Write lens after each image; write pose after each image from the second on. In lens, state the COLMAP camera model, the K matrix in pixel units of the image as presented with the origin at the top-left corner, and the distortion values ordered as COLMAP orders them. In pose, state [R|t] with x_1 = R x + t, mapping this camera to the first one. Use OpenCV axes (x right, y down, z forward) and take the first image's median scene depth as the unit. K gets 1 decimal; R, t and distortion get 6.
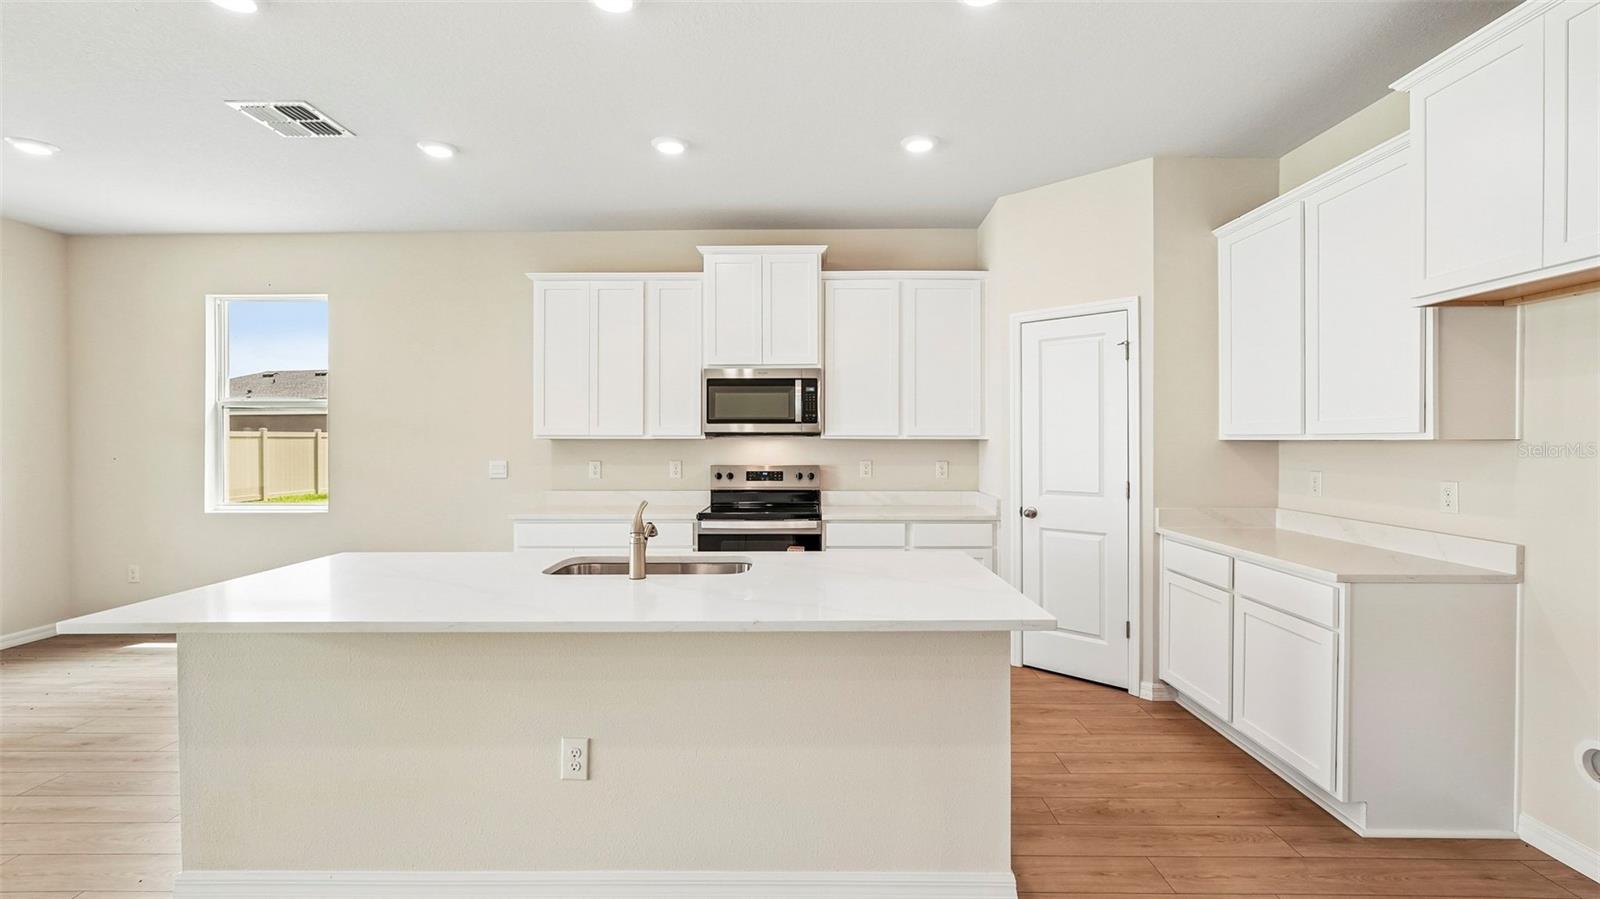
lens RADIAL K [[711.6, 0, 800.4], [0, 711.6, 443.9], [0, 0, 1]] dist [-0.002701, 0.000695]
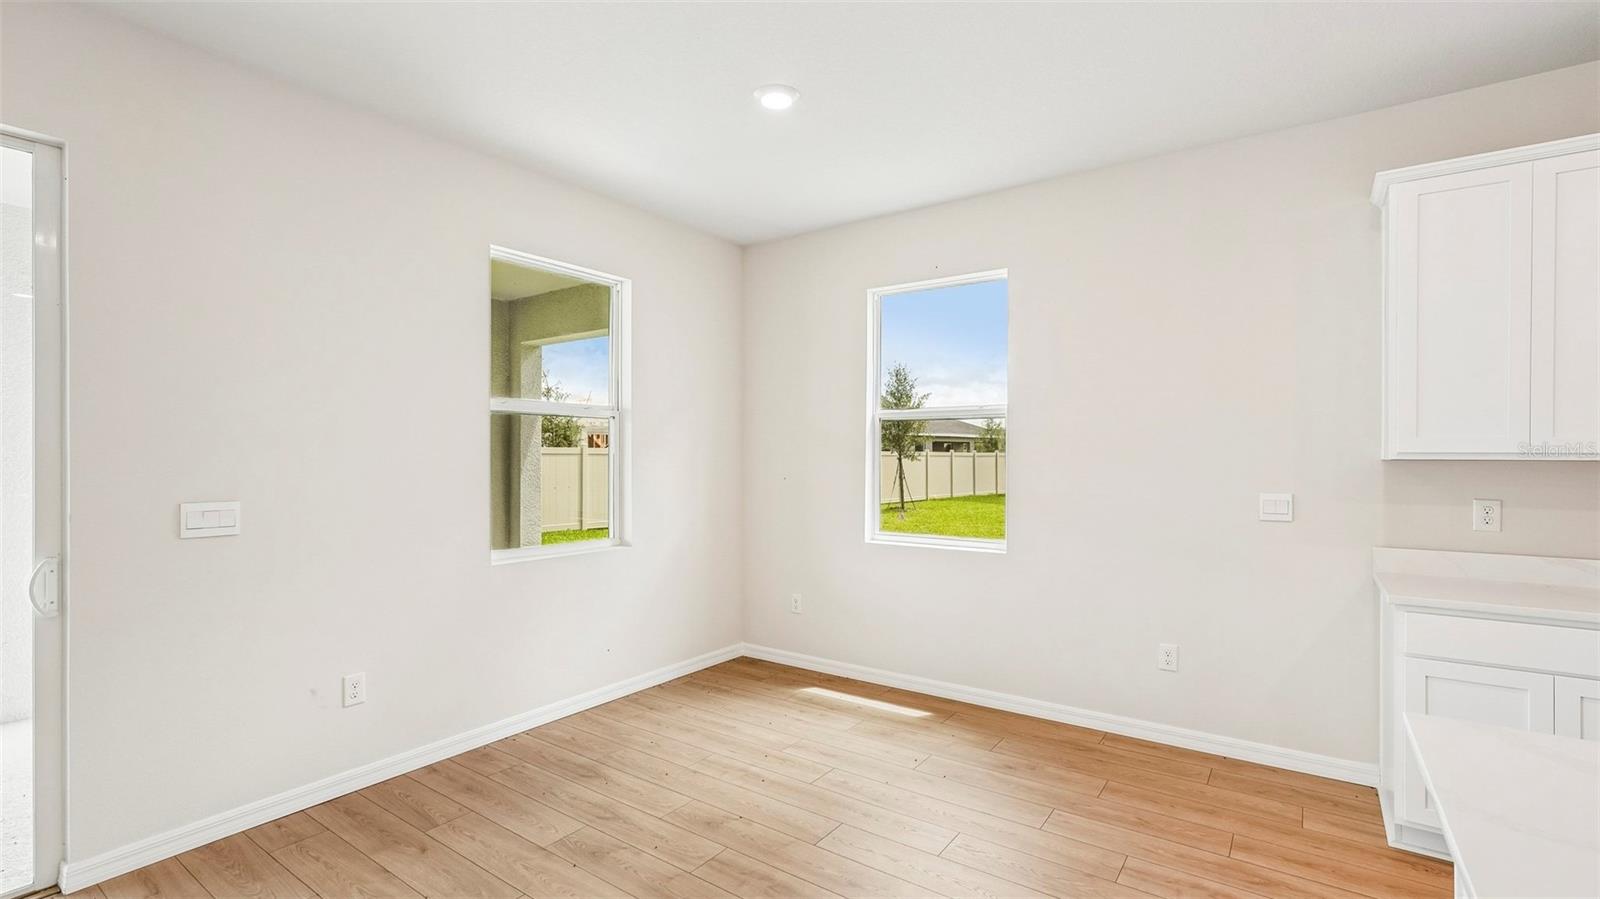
lens RADIAL K [[710.5, 0, 797.4], [0, 710.5, 458.6], [0, 0, 1]] dist [-0.001100, 0.000303]
pose [[0.824017, 0.003837, -0.566551, -0.456259], [-0.007387, 0.999965, -0.003971, -0.001639], [0.566516, 0.007457, 0.824017, 0.261438]]
